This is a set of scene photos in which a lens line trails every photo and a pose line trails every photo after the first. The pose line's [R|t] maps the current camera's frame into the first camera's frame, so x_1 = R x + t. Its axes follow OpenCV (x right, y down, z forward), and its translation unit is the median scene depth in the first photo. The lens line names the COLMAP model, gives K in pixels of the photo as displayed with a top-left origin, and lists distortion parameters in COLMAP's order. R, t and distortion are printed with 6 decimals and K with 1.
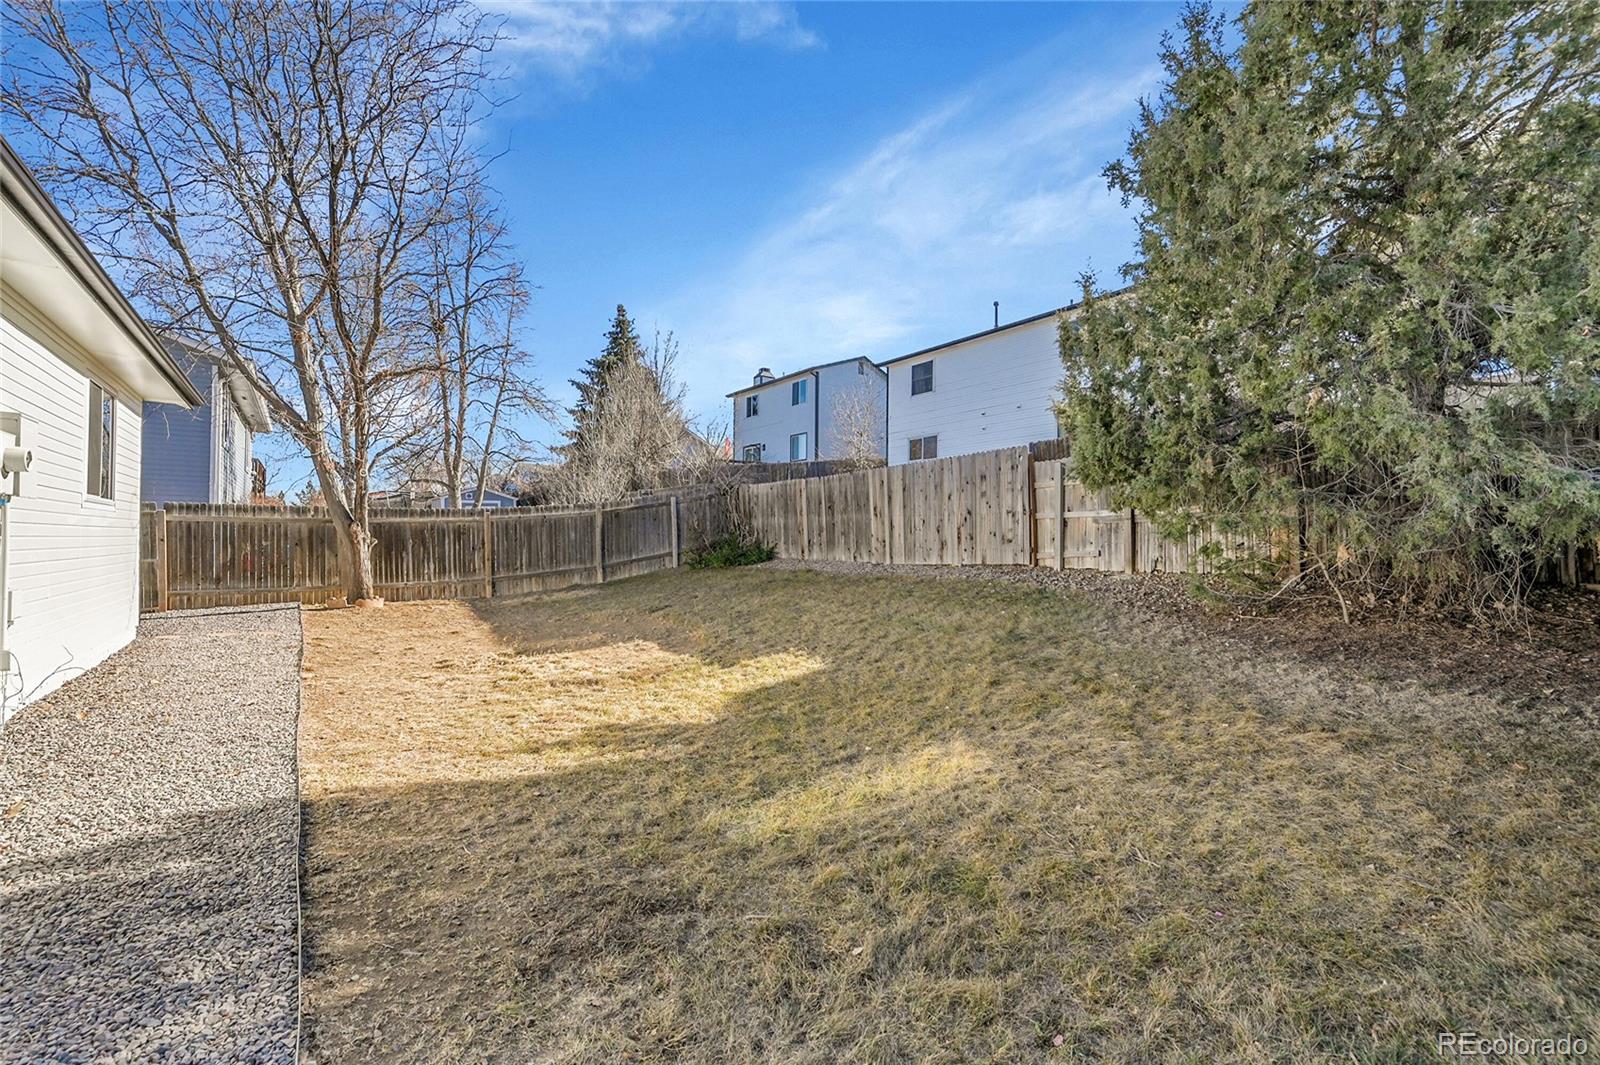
lens RADIAL K [[656.9, 0, 795.5], [0, 656.9, 532.2], [0, 0, 1]] dist [-0.000288, -0.000036]
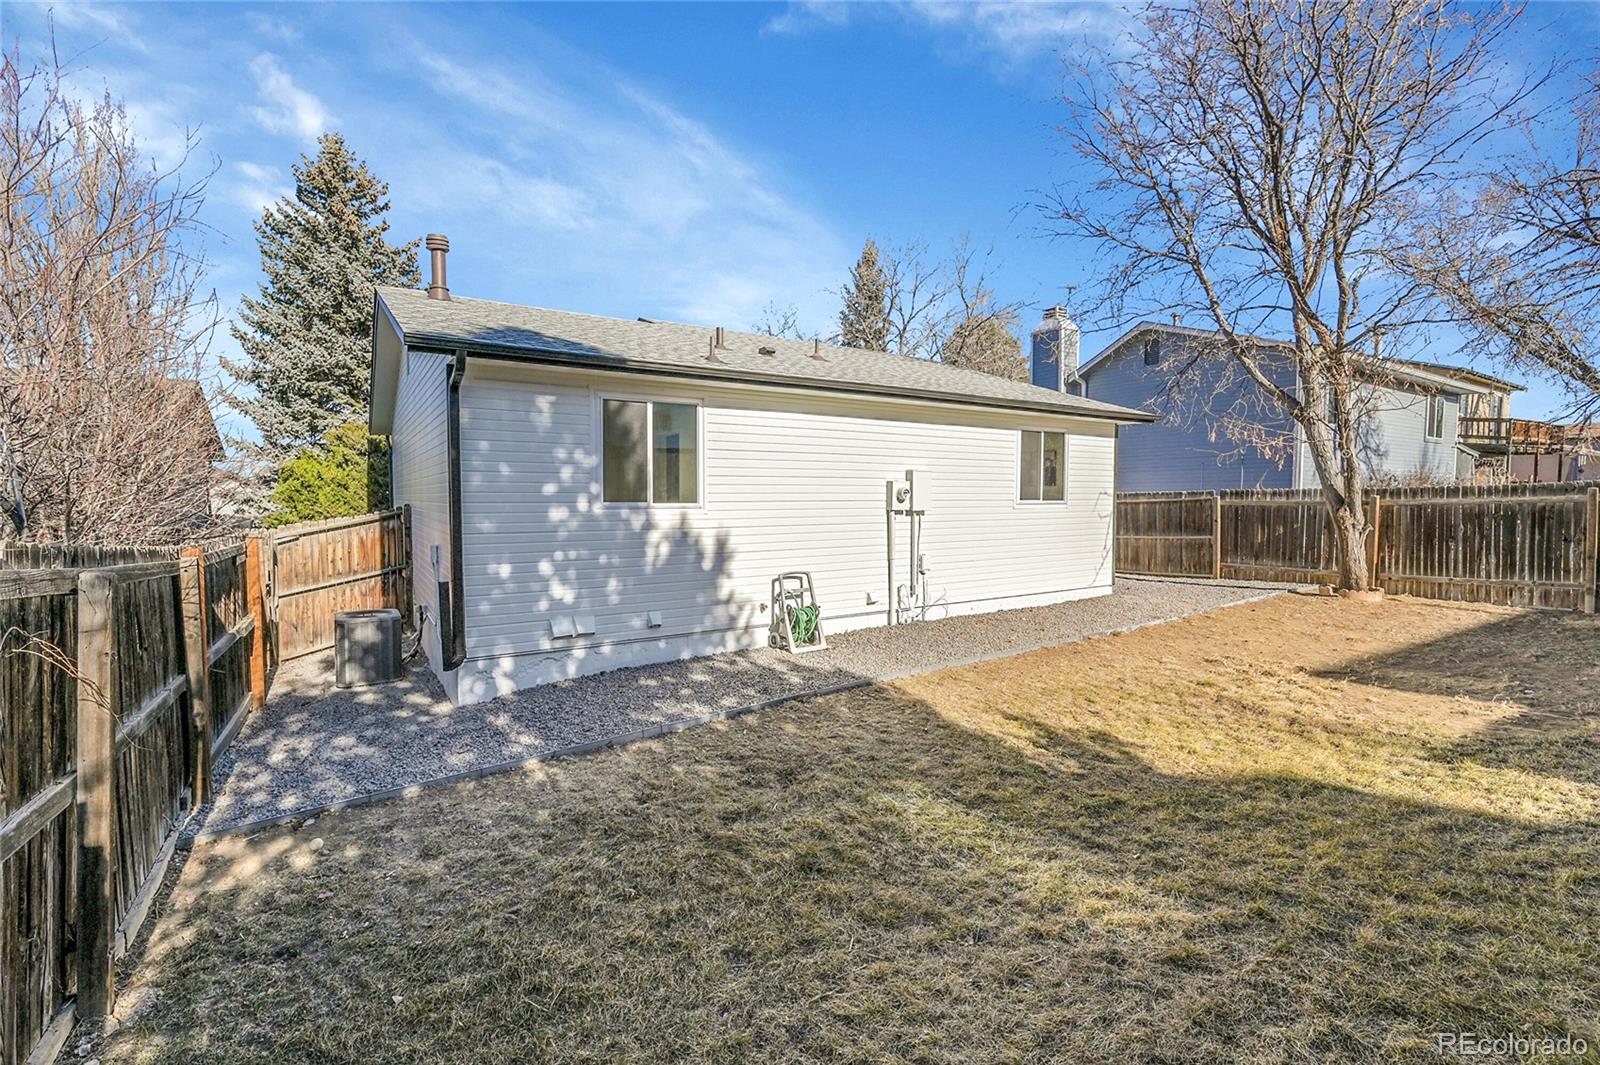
lens RADIAL K [[707.8, 0, 797.6], [0, 707.8, 533.2], [0, 0, 1]] dist [0.001083, 0.000054]
pose [[-0.052618, 0.044317, -0.997631, 0.843005], [0.012319, 0.998968, 0.043727, -0.069526], [0.998539, -0.009989, -0.053110, 0.611564]]
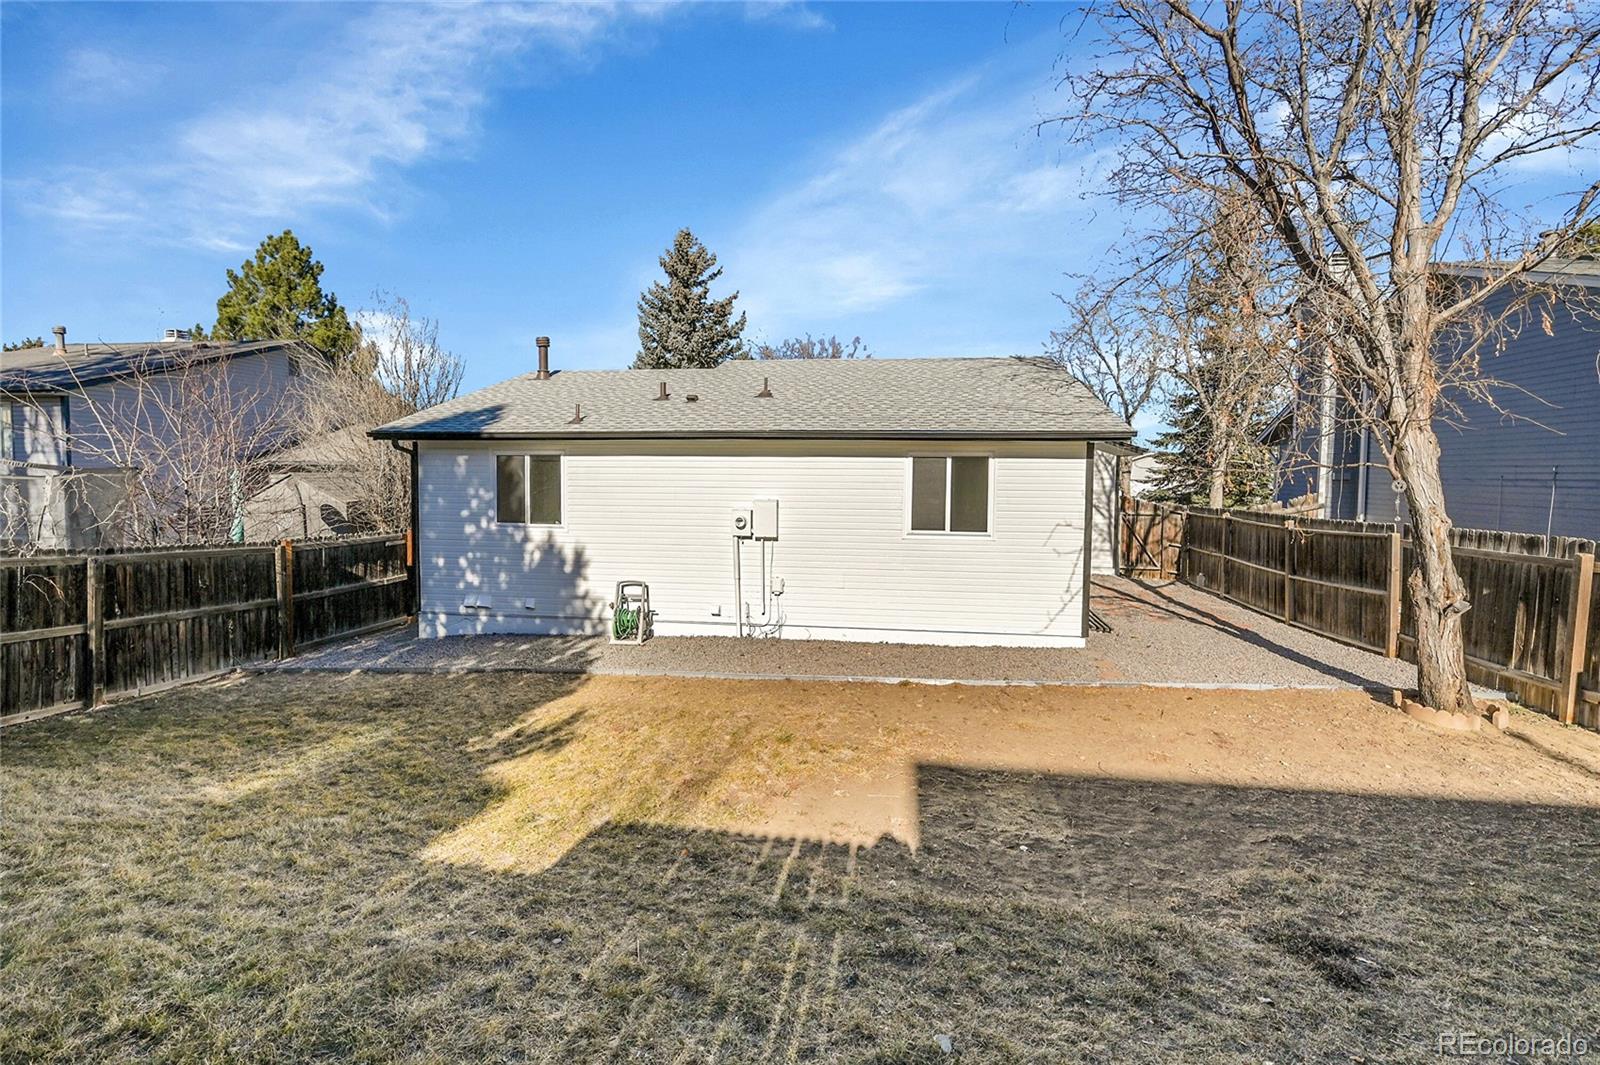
lens RADIAL K [[707.8, 0, 795.7], [0, 707.8, 517.7], [0, 0, 1]] dist [0.001083, 0.000054]
pose [[-0.694713, 0.029232, -0.718693, 0.376172], [-0.005215, 0.998943, 0.045672, -0.190227], [0.719268, 0.035477, -0.693826, 2.278778]]
